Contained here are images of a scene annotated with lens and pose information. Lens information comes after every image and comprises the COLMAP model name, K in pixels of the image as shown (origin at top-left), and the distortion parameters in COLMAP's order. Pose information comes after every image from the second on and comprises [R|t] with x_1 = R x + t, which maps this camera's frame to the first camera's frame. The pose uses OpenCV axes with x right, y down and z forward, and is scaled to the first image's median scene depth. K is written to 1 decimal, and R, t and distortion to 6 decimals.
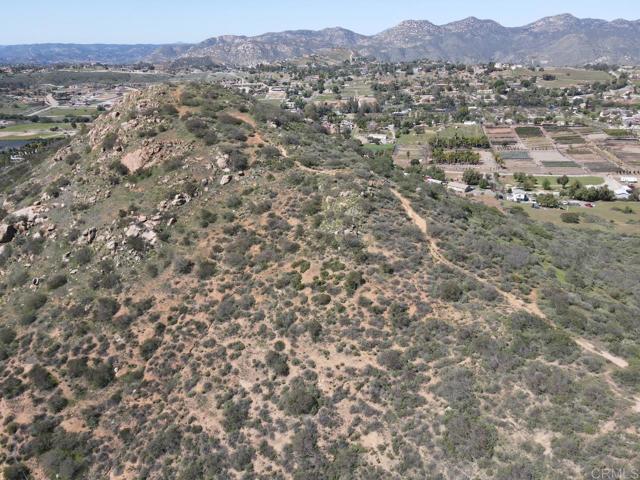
lens RADIAL K [[450.9, 0, 309.5], [0, 450.9, 234.1], [0, 0, 1]] dist [0.020273, -0.020450]
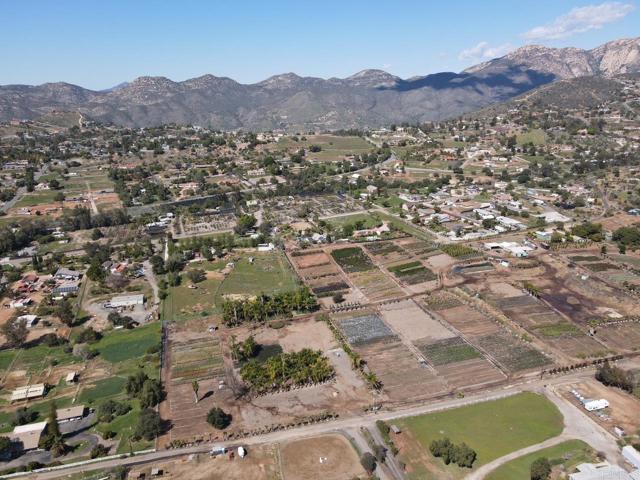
lens RADIAL K [[450.9, 0, 309.5], [0, 450.9, 234.1], [0, 0, 1]] dist [0.020273, -0.020450]
pose [[0.864334, -0.156115, 0.478074, 0.049907], [0.203209, 0.977956, -0.048039, -0.125990], [-0.460036, 0.138671, 0.877005, 0.211248]]
